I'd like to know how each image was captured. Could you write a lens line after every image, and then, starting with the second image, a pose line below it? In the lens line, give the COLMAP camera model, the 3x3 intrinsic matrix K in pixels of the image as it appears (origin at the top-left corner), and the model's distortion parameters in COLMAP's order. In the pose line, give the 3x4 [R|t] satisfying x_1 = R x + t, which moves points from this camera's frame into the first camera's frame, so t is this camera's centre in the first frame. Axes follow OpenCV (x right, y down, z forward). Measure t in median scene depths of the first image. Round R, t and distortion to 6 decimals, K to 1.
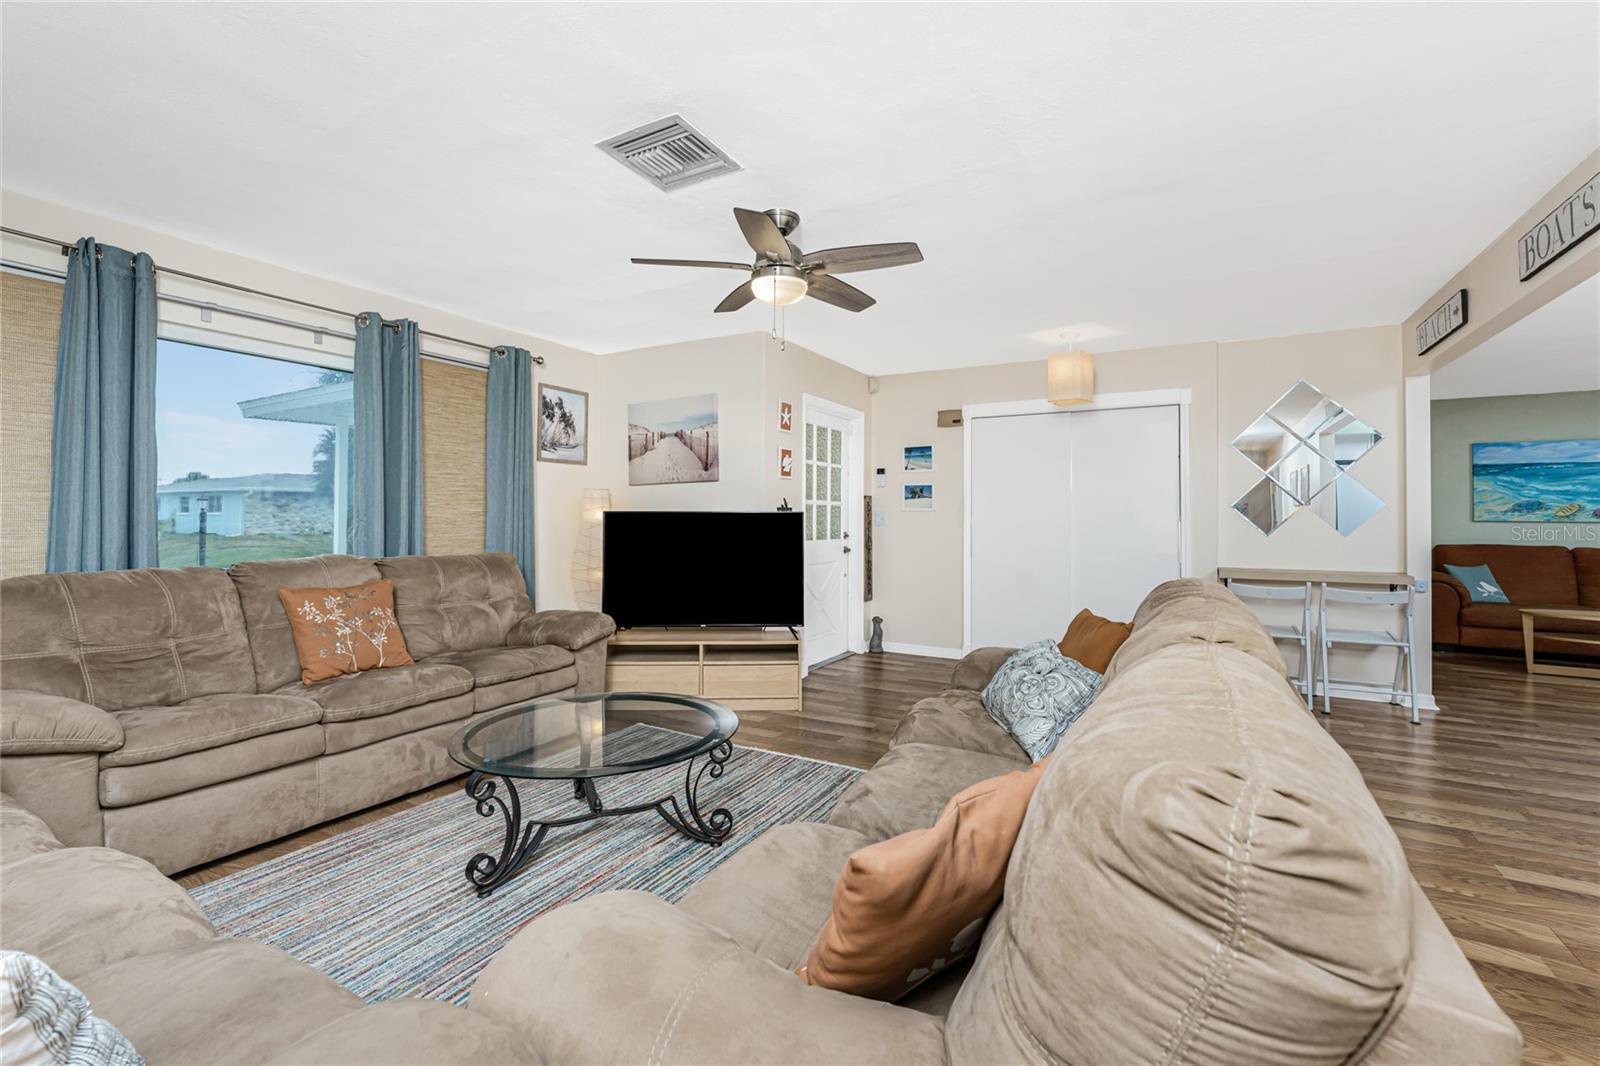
lens RADIAL K [[673.0, 0, 777.2], [0, 673.0, 528.3], [0, 0, 1]] dist [-0.000234, -0.000381]
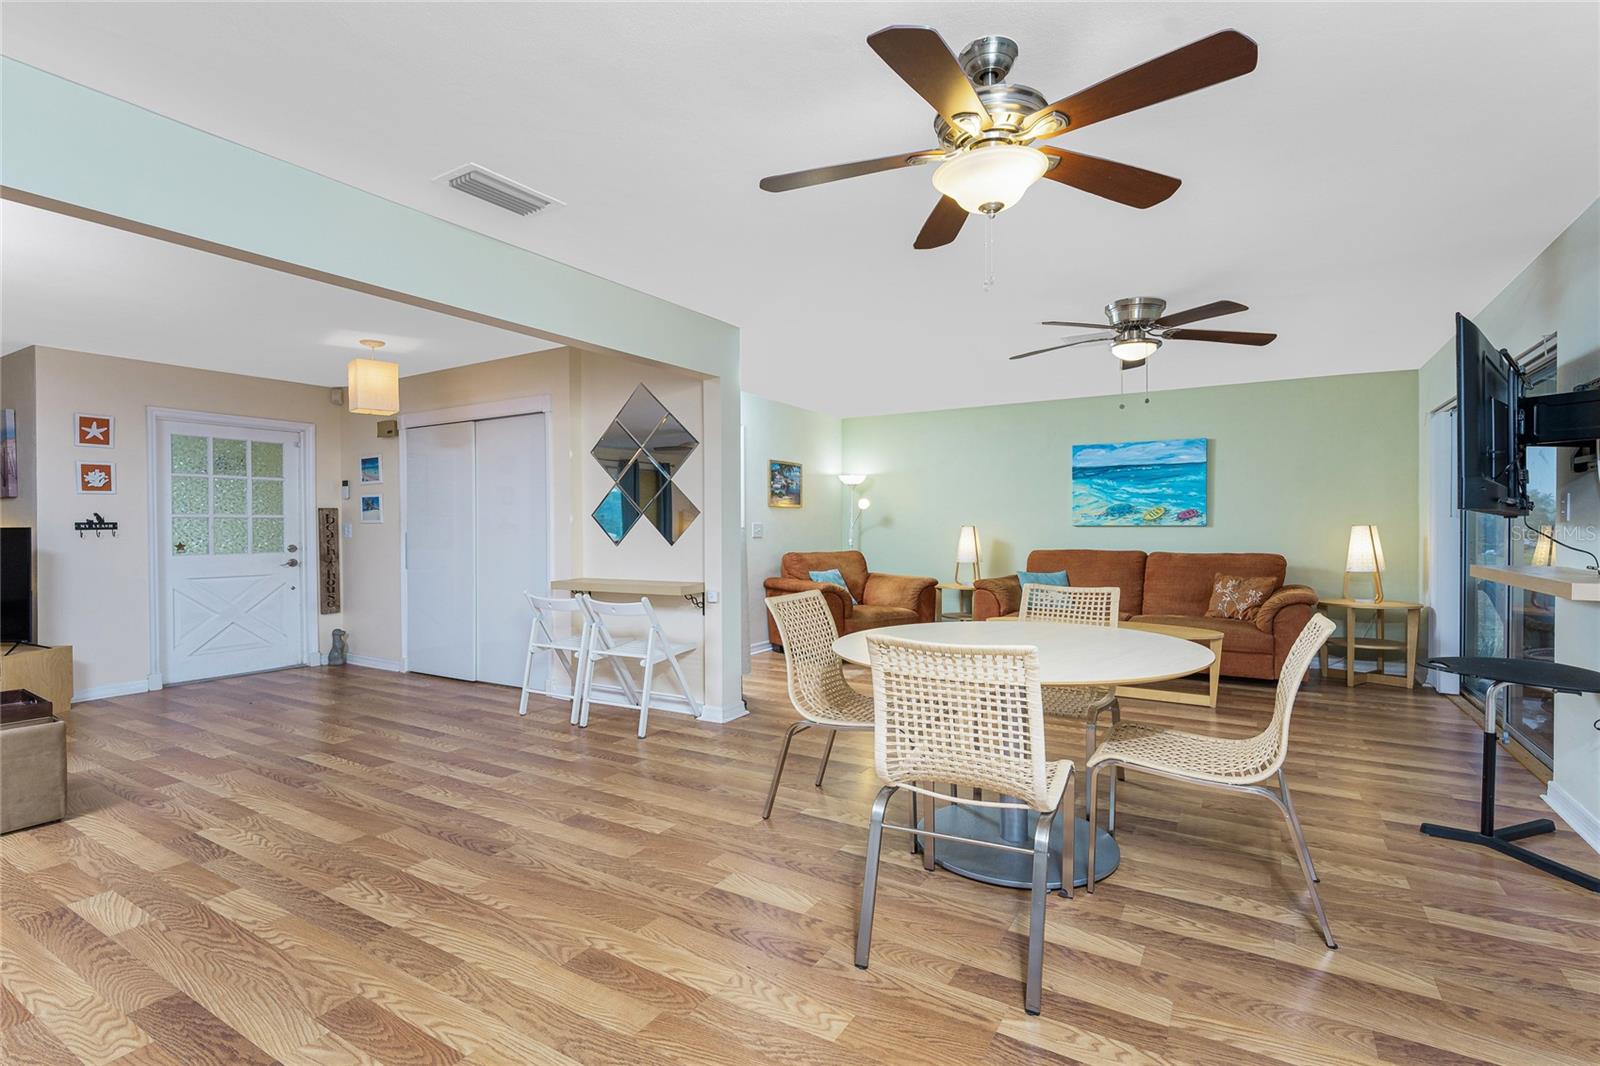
lens RADIAL K [[680.0, 0, 832.8], [0, 680.0, 533.1], [0, 0, 1]] dist [0.001860, 0.000066]
pose [[0.999623, -0.010470, -0.025375, 0.913123], [0.010367, 0.999938, -0.004181, 0.000218], [0.025417, 0.003916, 0.999669, 0.015381]]
